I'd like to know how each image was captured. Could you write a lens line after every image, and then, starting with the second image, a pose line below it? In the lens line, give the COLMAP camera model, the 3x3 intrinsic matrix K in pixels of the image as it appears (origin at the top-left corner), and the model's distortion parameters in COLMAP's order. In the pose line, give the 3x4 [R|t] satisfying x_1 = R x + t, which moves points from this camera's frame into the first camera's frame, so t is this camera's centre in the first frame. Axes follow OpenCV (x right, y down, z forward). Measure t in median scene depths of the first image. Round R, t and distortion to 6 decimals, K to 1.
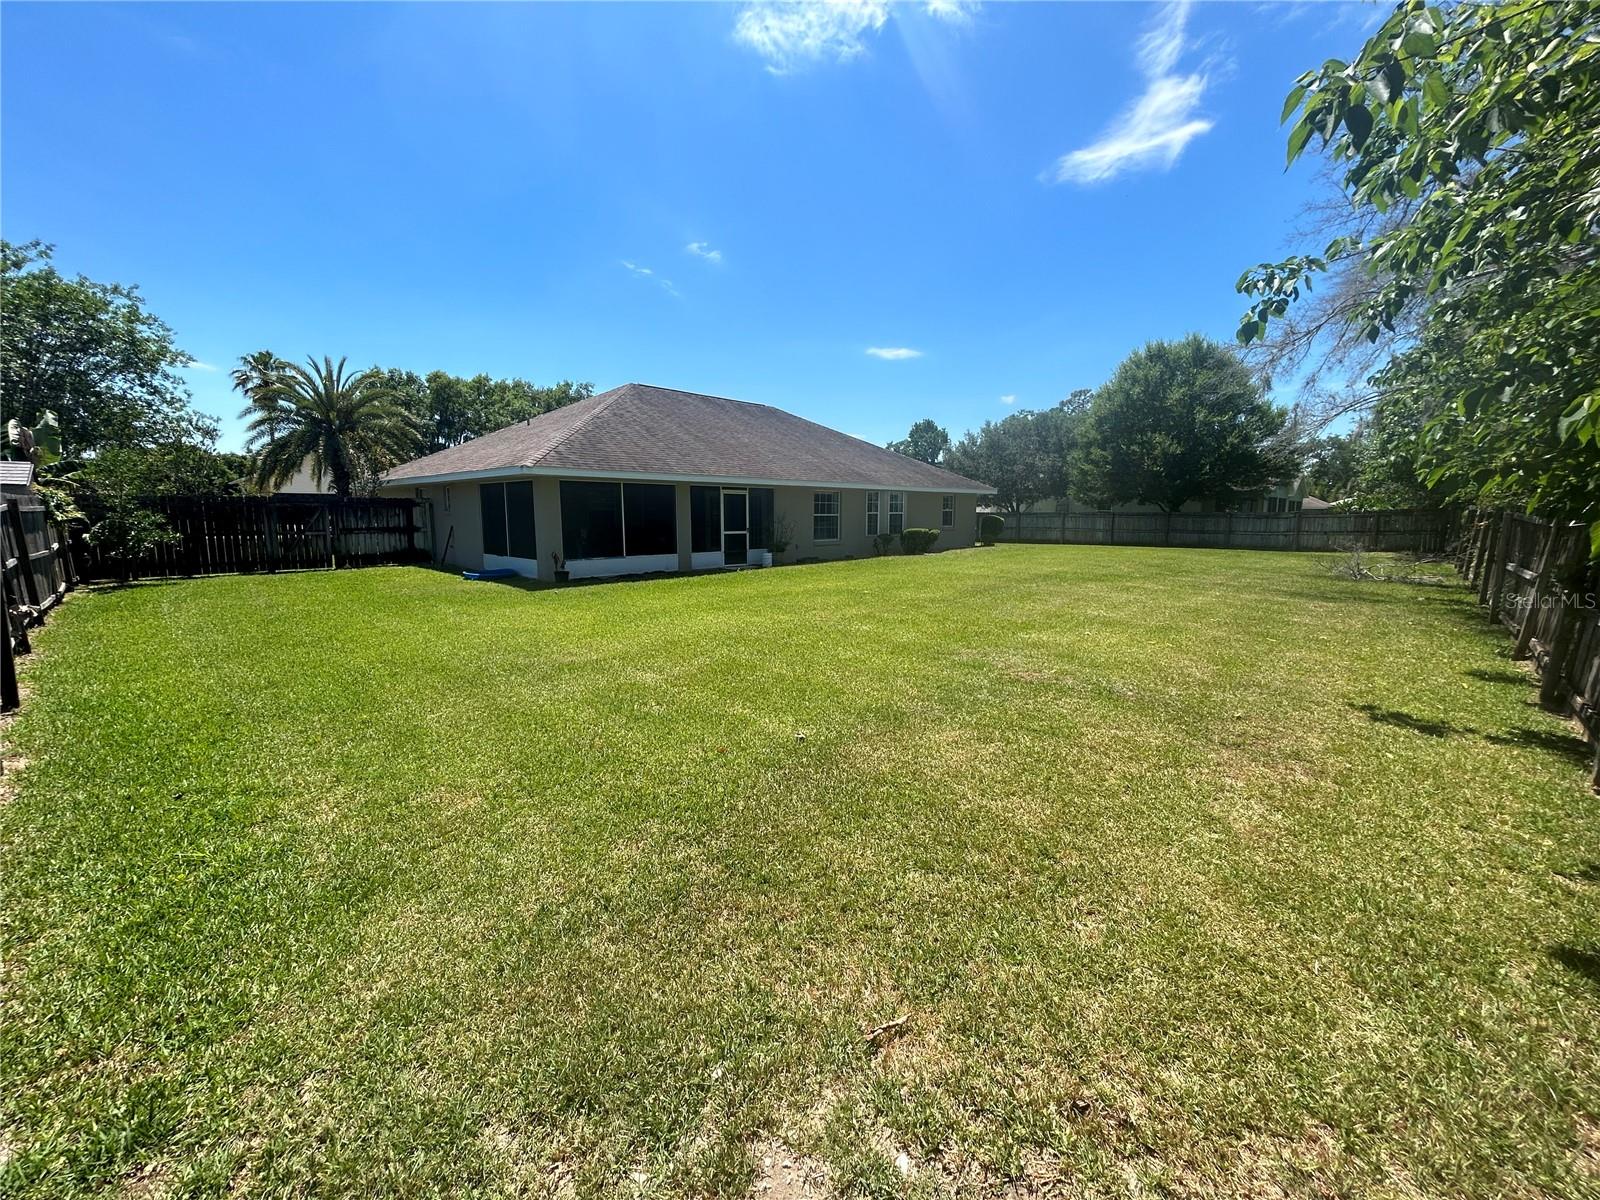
lens RADIAL K [[644.2, 0, 801.4], [0, 644.2, 603.8], [0, 0, 1]] dist [-0.002730, 0.001110]
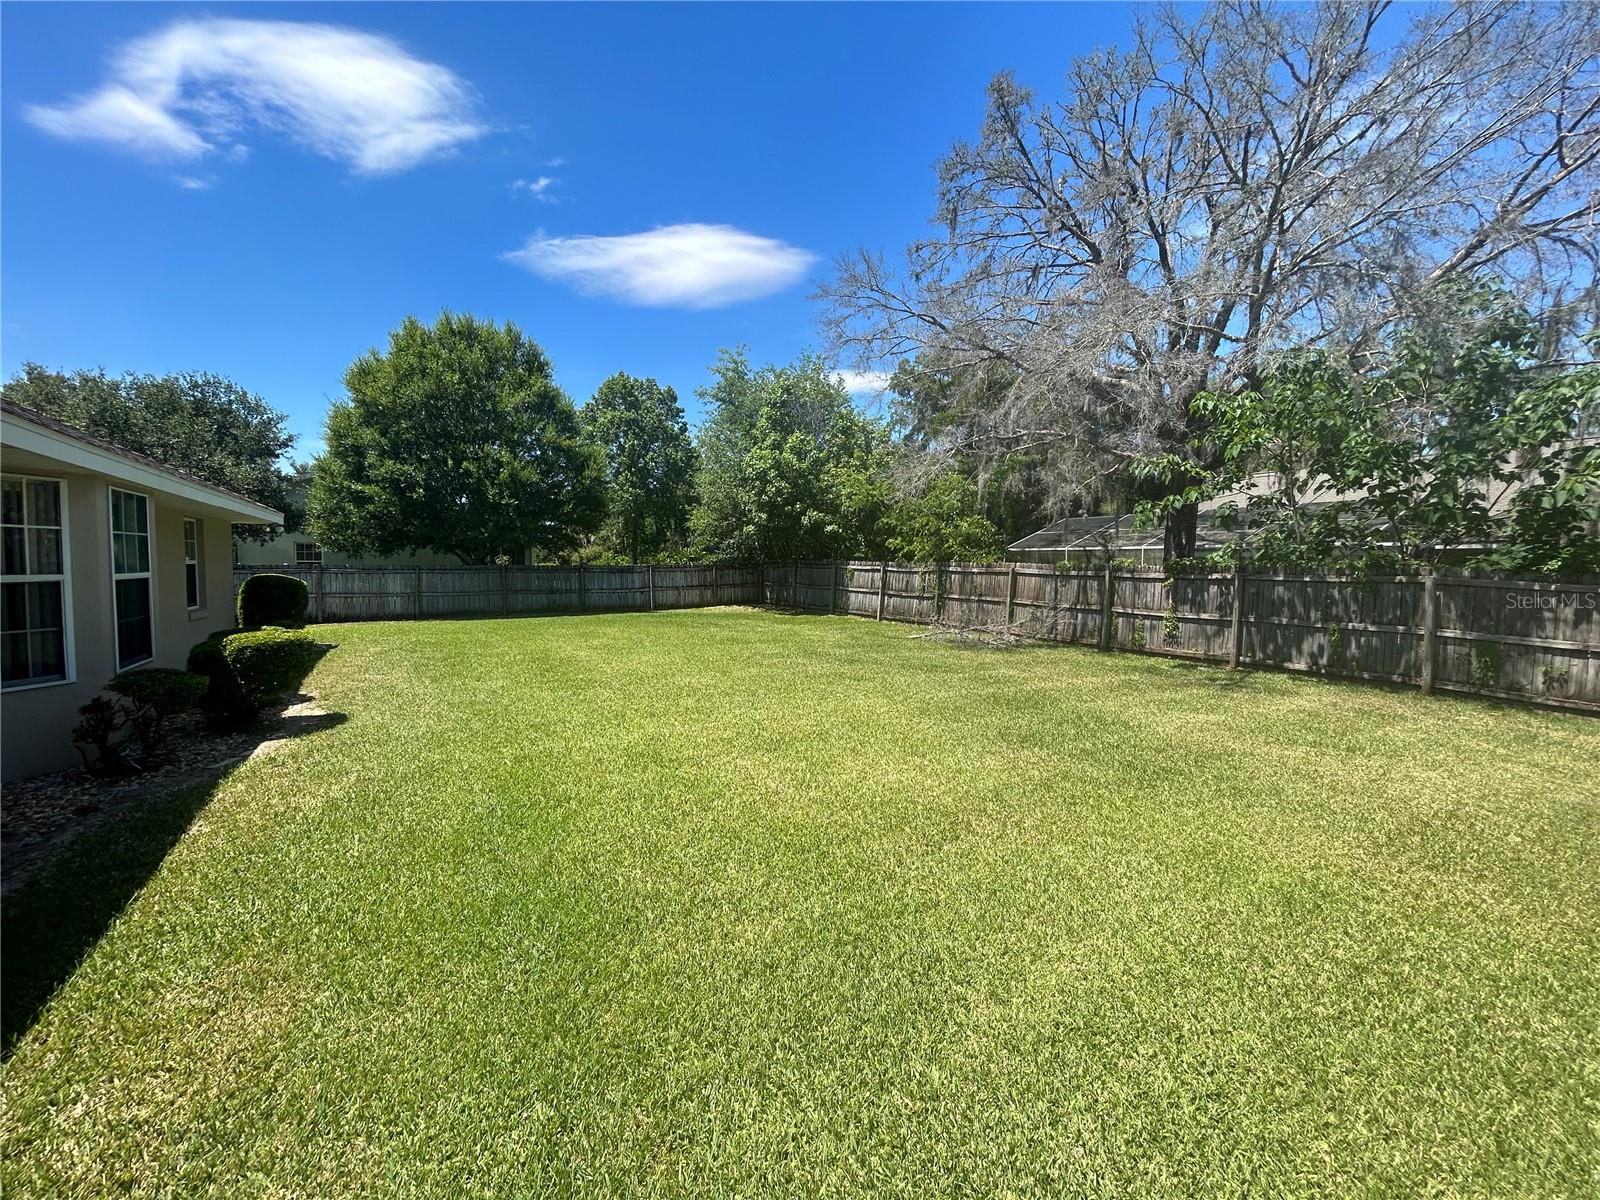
lens RADIAL K [[644.2, 0, 798.7], [0, 644.2, 599.5], [0, 0, 1]] dist [-0.002730, 0.001110]
pose [[0.326605, -0.049326, 0.943873, 0.019697], [0.128482, 0.991684, 0.007367, -0.101400], [-0.936388, 0.118865, 0.330226, 0.694696]]
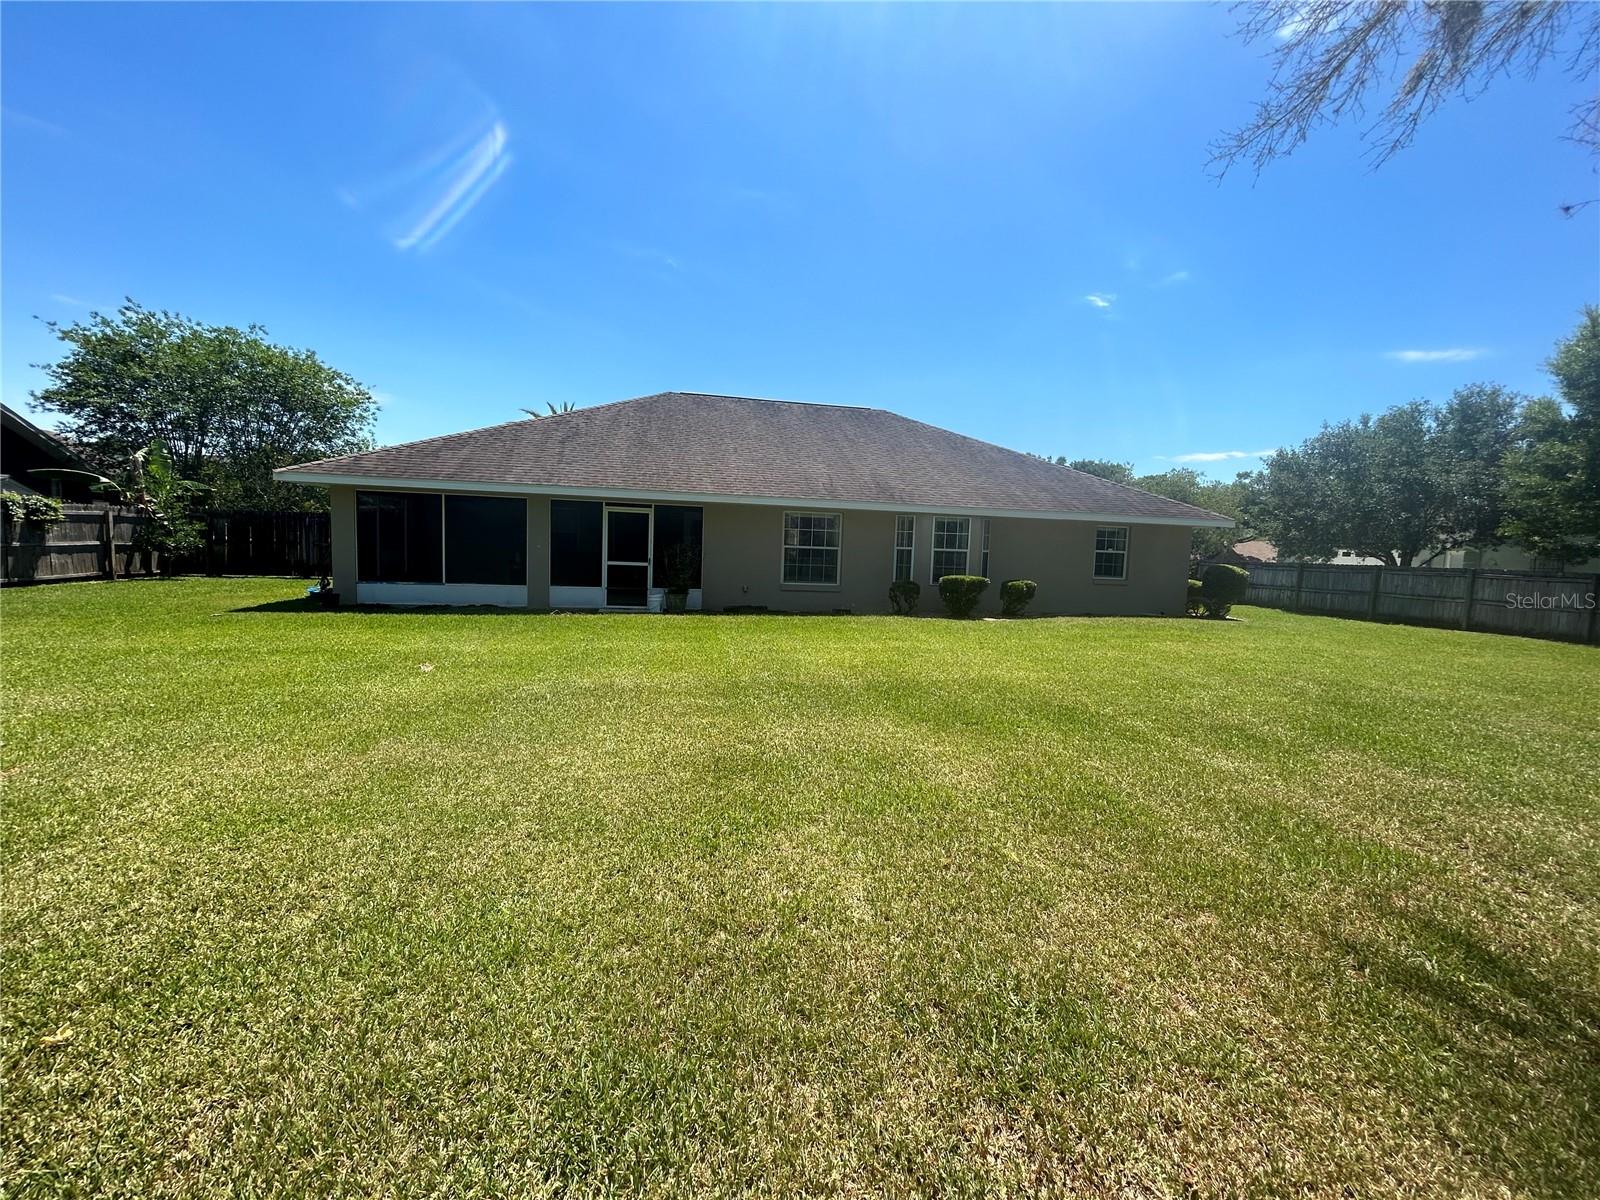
lens RADIAL K [[644.2, 0, 798.5], [0, 644.2, 601.6], [0, 0, 1]] dist [-0.002730, 0.001110]
pose [[0.812970, 0.083199, -0.576332, 0.429617], [-0.119052, 0.992582, -0.024645, -0.062241], [0.570006, 0.088649, 0.816844, 0.436252]]
